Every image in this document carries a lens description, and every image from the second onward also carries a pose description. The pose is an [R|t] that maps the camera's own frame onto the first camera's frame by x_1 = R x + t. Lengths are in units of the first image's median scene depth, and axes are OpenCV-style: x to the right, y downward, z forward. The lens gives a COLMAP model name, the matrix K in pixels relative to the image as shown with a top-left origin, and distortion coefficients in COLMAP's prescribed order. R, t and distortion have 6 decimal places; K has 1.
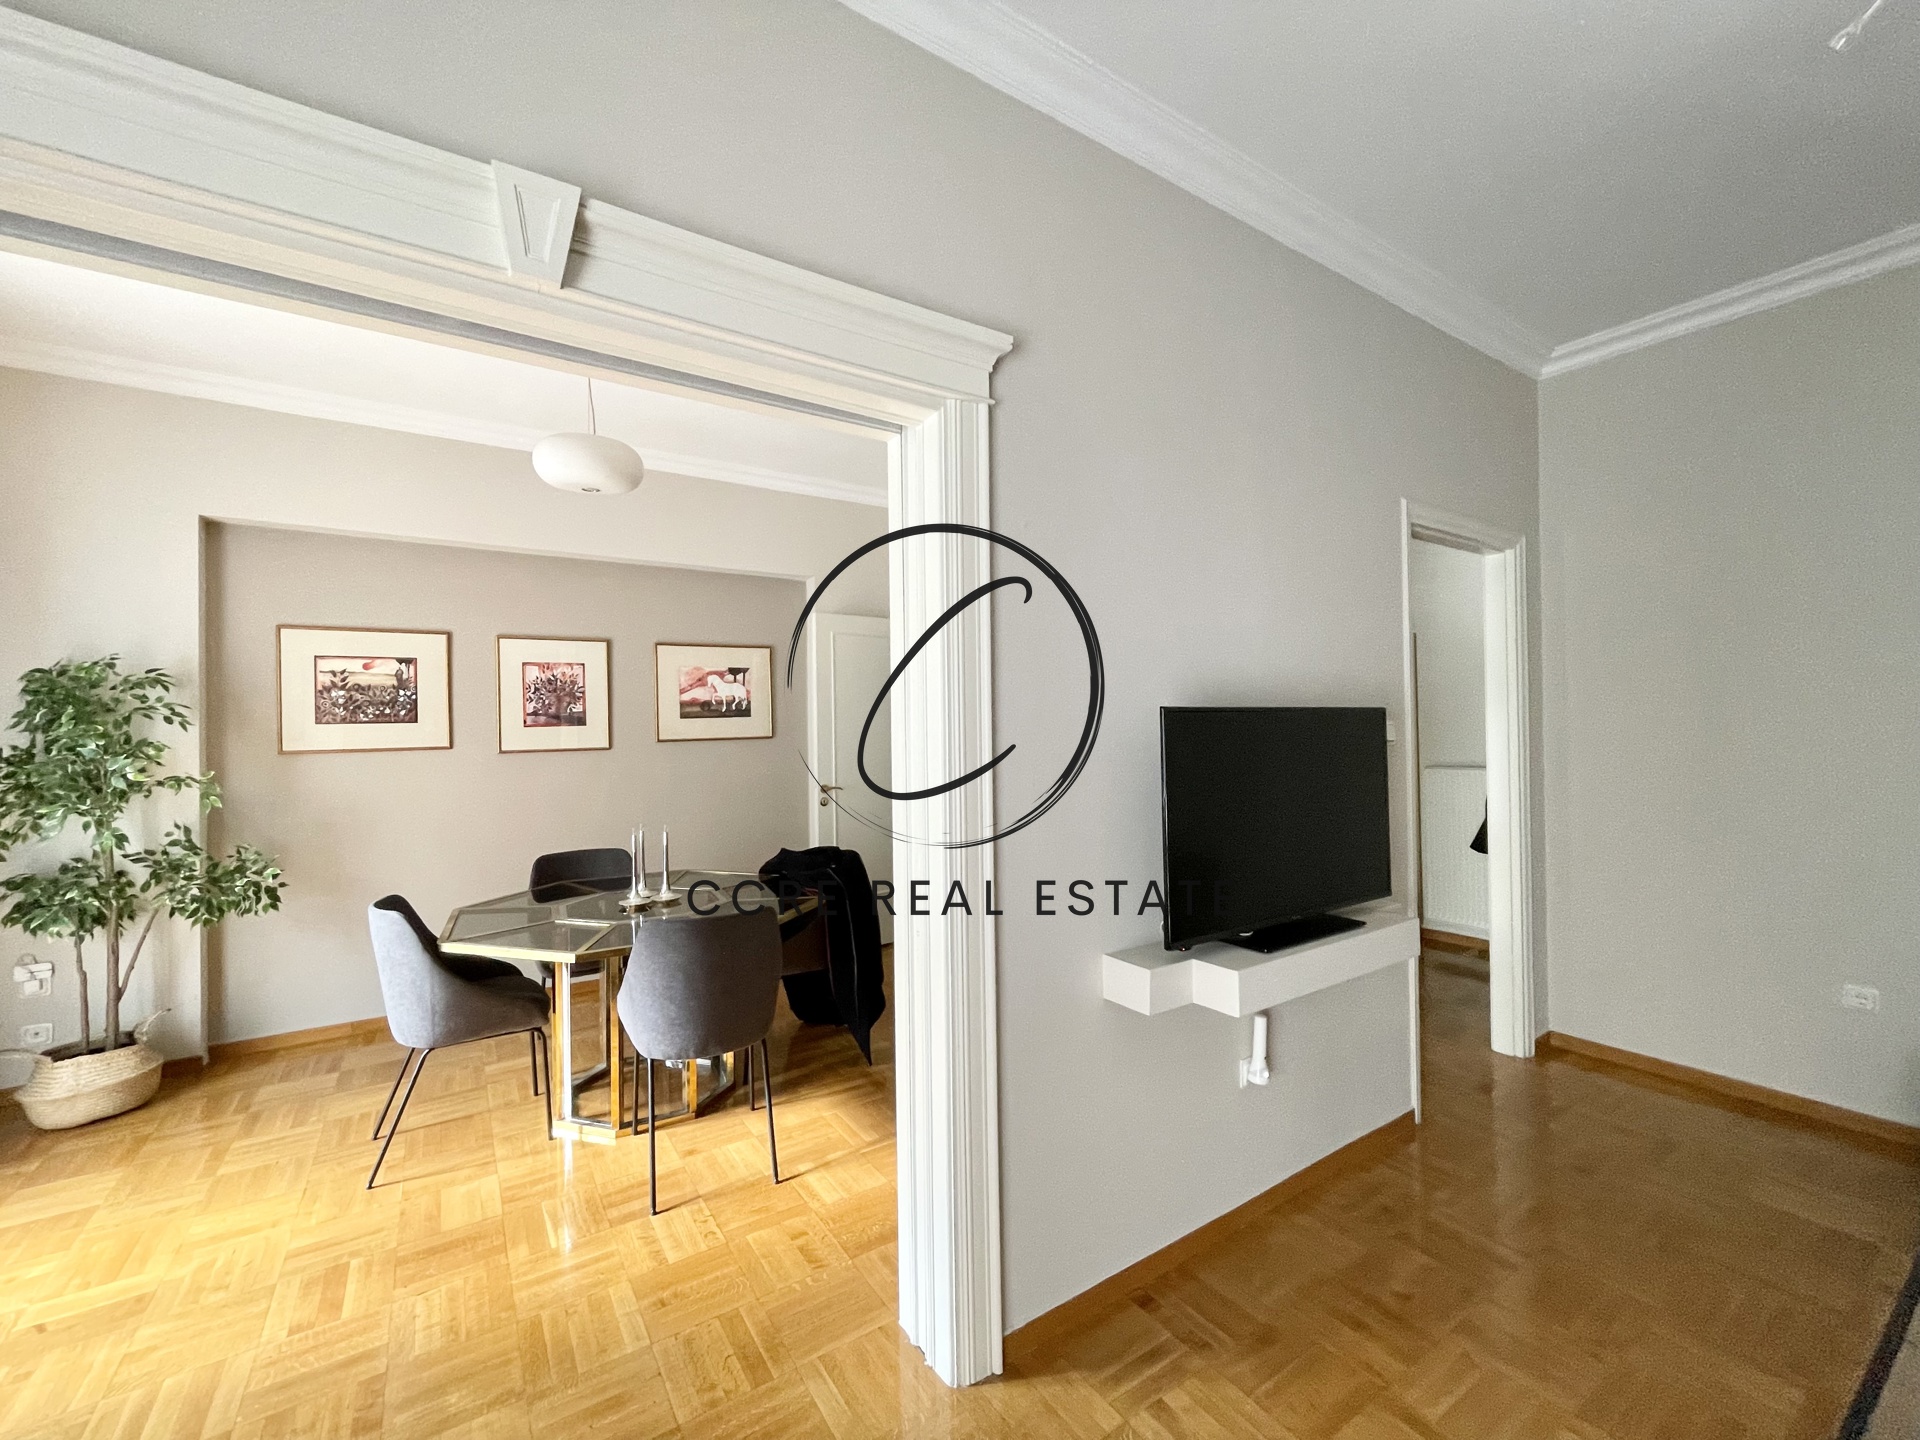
lens RADIAL K [[777.0, 0, 965.7], [0, 777.0, 723.1], [0, 0, 1]] dist [-0.006587, -0.000535]
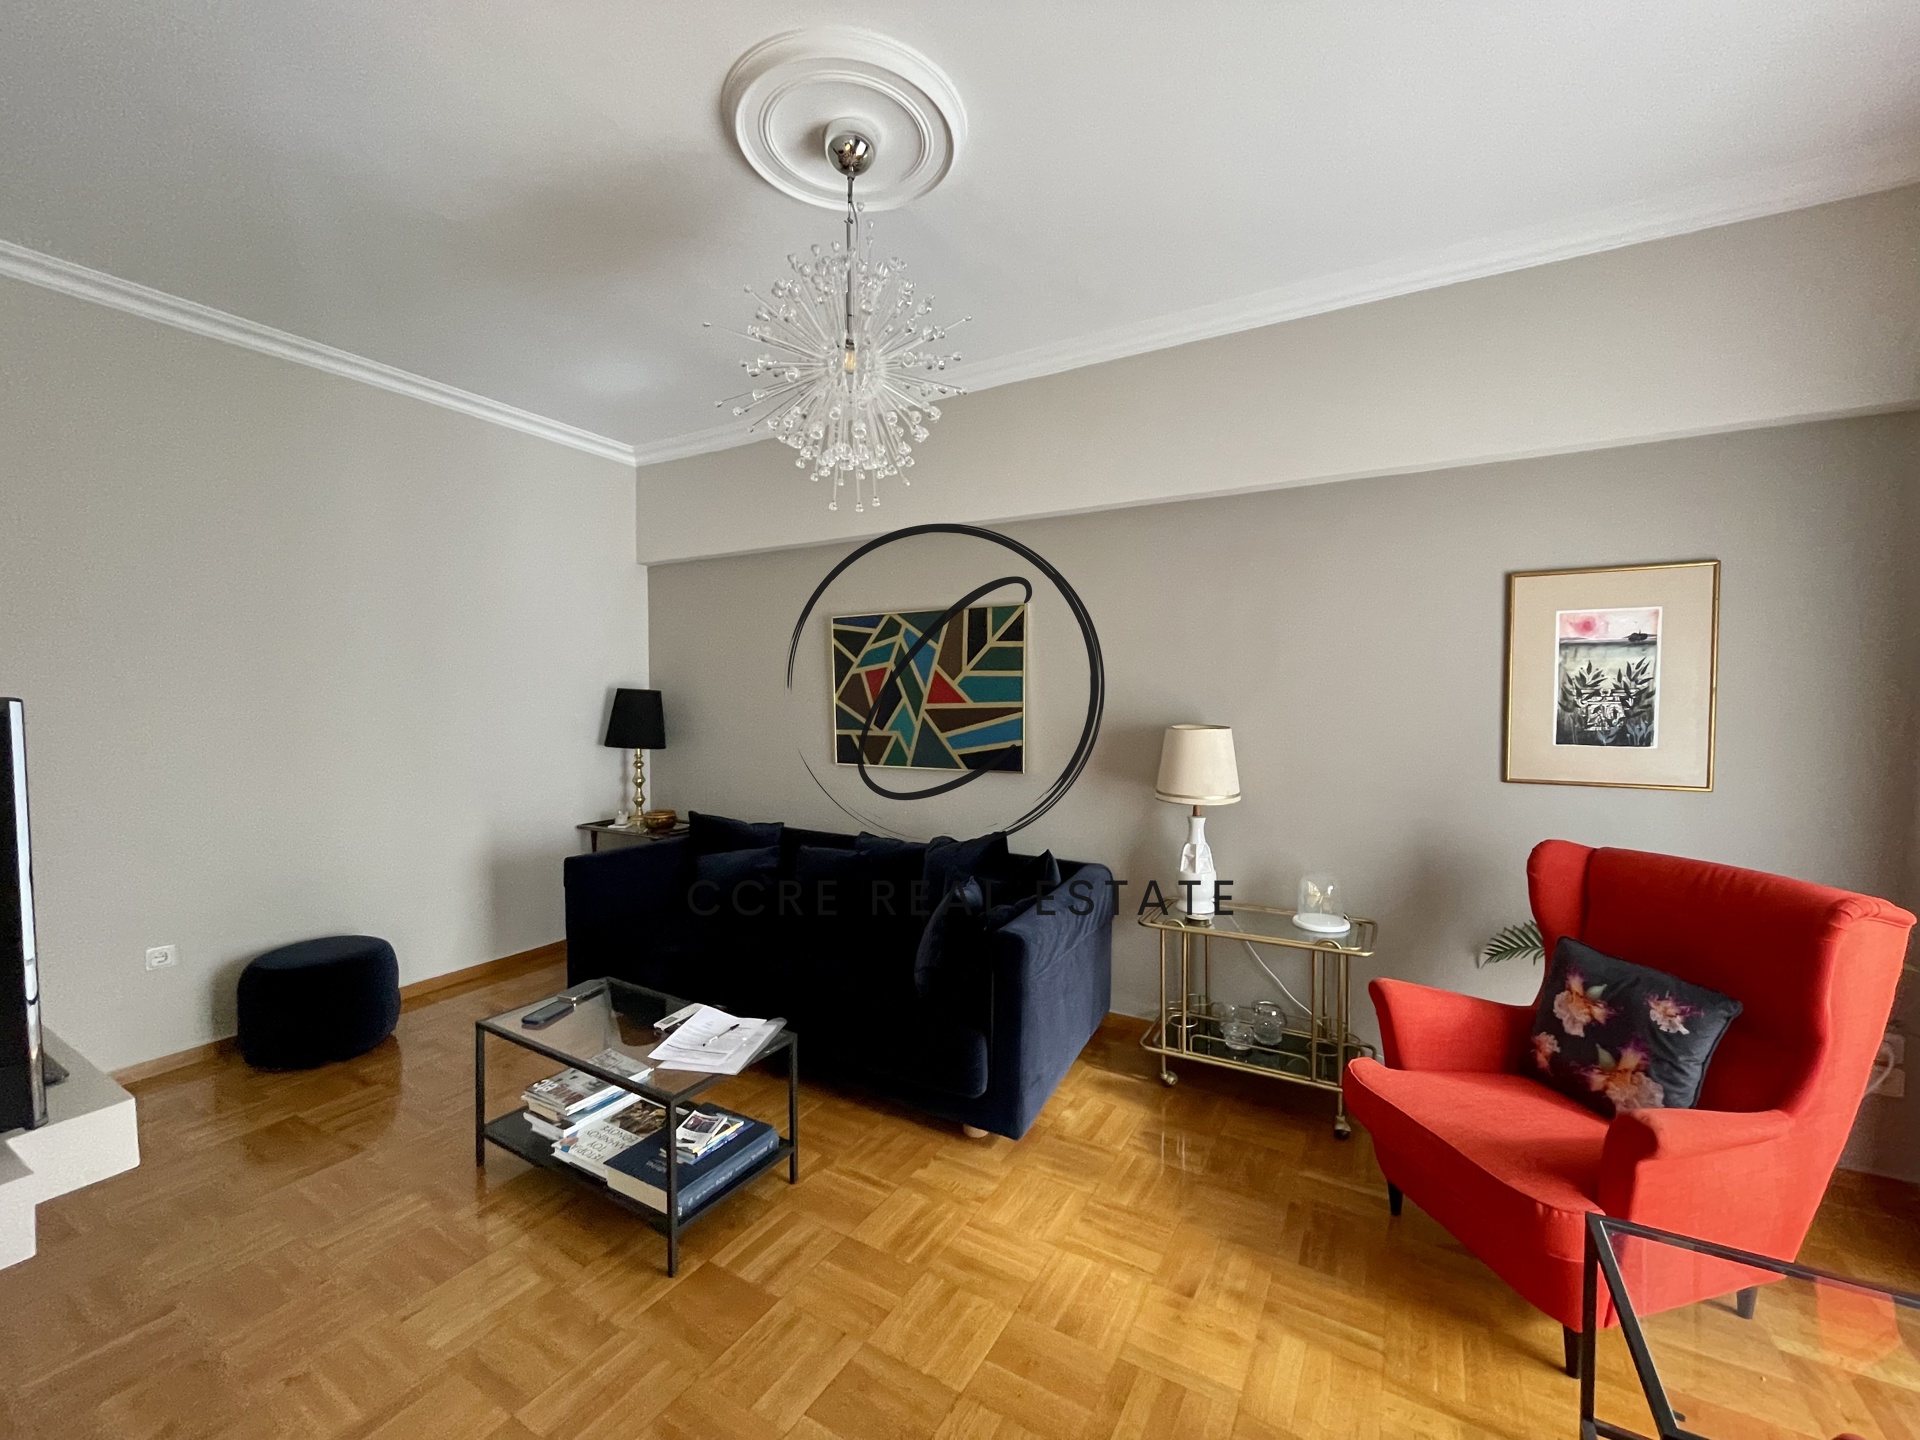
lens RADIAL K [[777.0, 0, 965.7], [0, 777.0, 723.1], [0, 0, 1]] dist [-0.006587, -0.000535]
pose [[-0.441377, -0.015779, 0.897183, -0.352540], [0.004437, 0.999795, 0.019766, -0.003963], [-0.897311, 0.012705, -0.441216, 0.412747]]
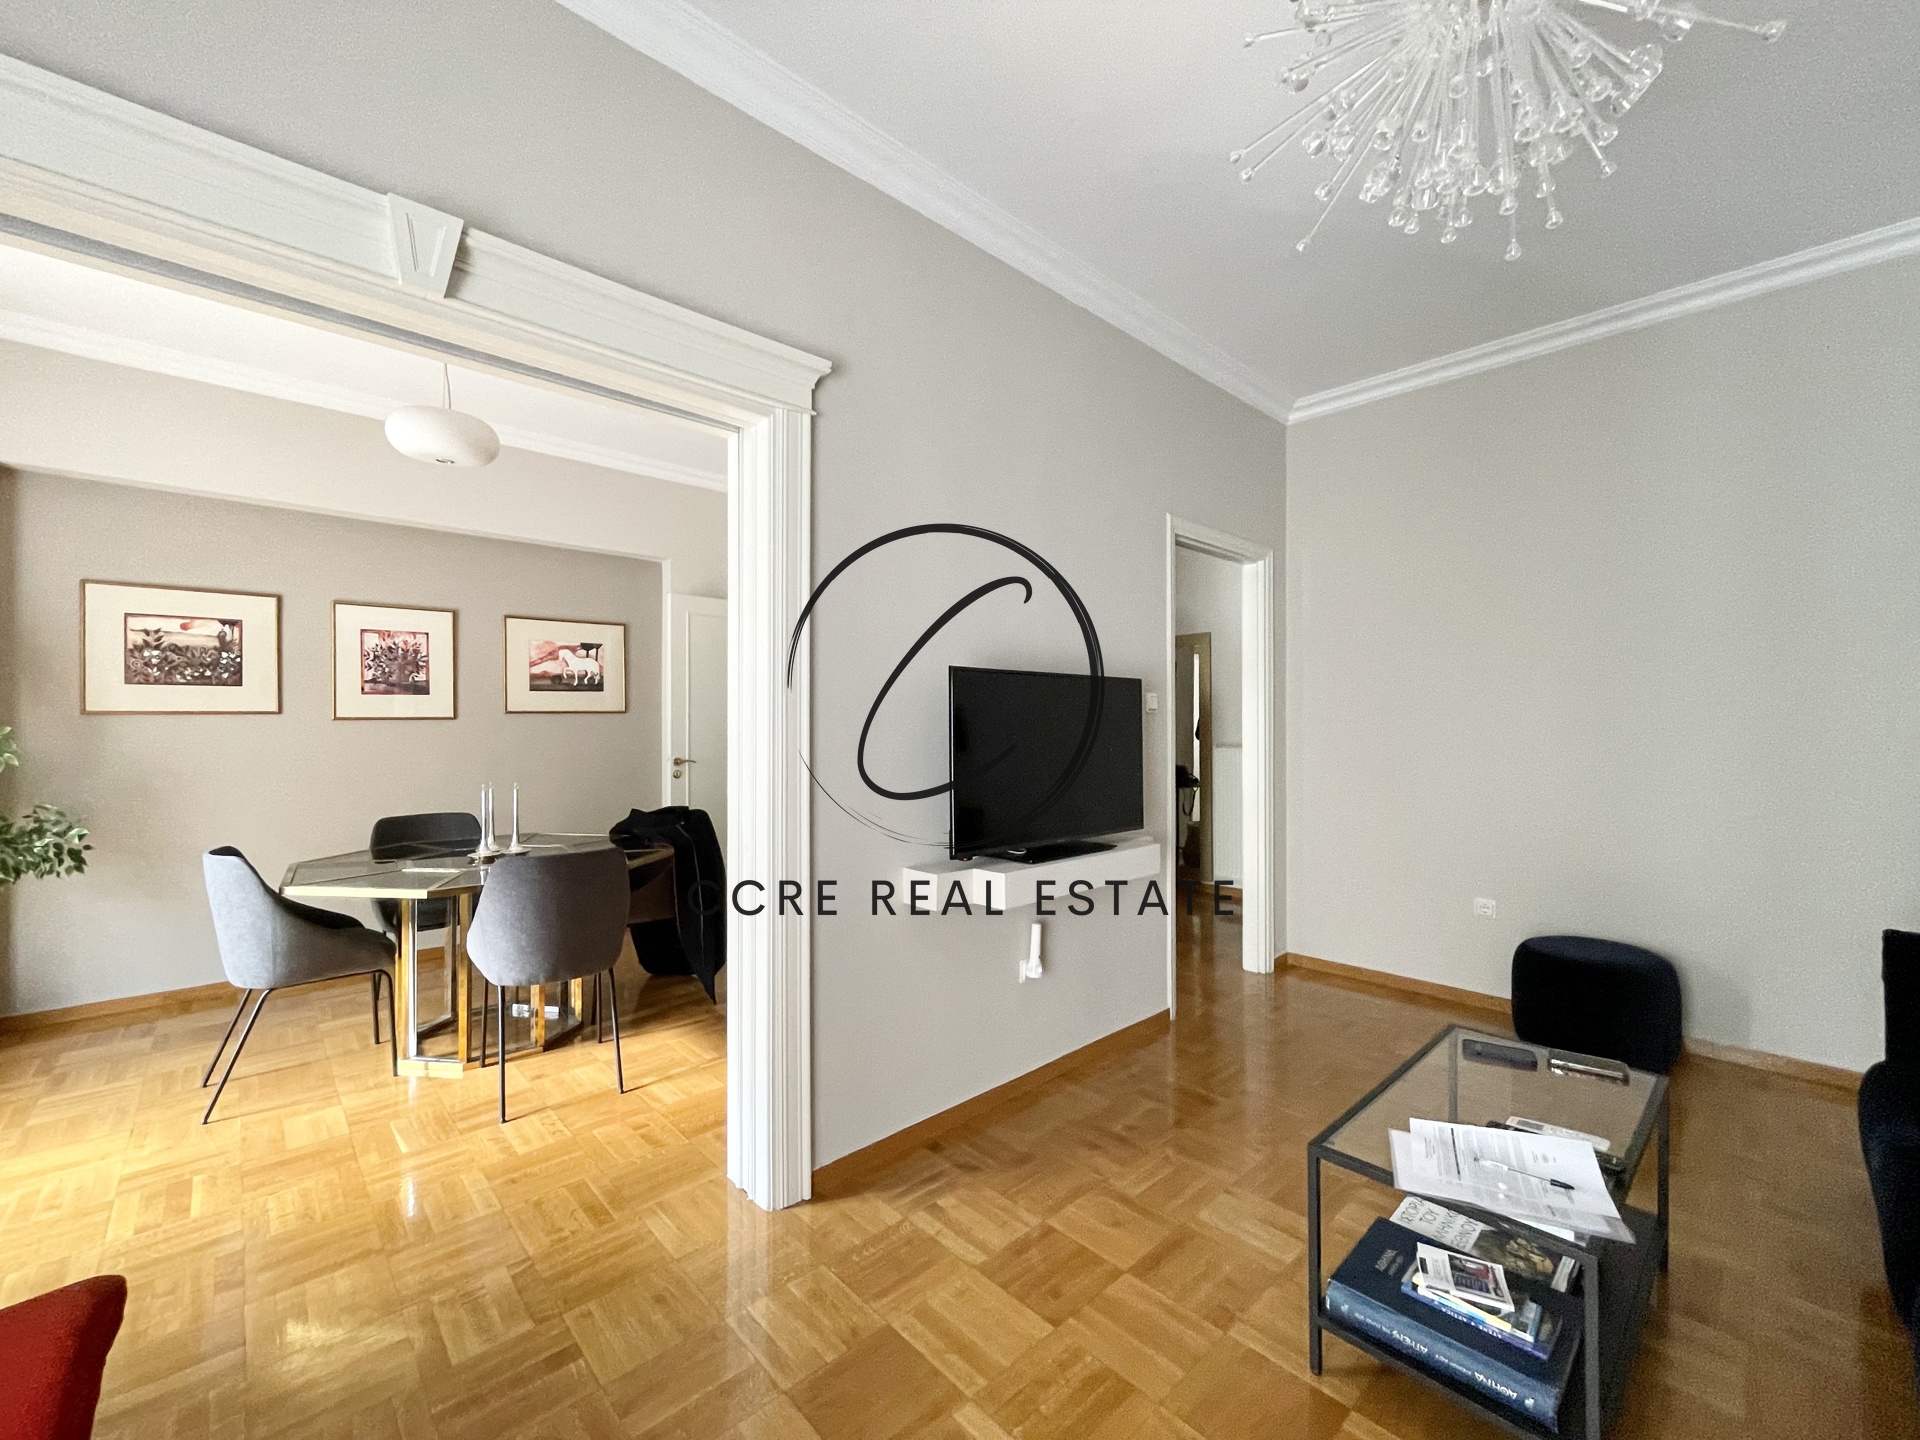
lens RADIAL K [[777.0, 0, 965.7], [0, 777.0, 723.1], [0, 0, 1]] dist [-0.006587, -0.000535]
pose [[0.986109, 0.013973, 0.165511, 0.048274], [-0.014068, 0.999901, -0.000598, 0.049311], [-0.165503, -0.001739, 0.986208, -0.166593]]
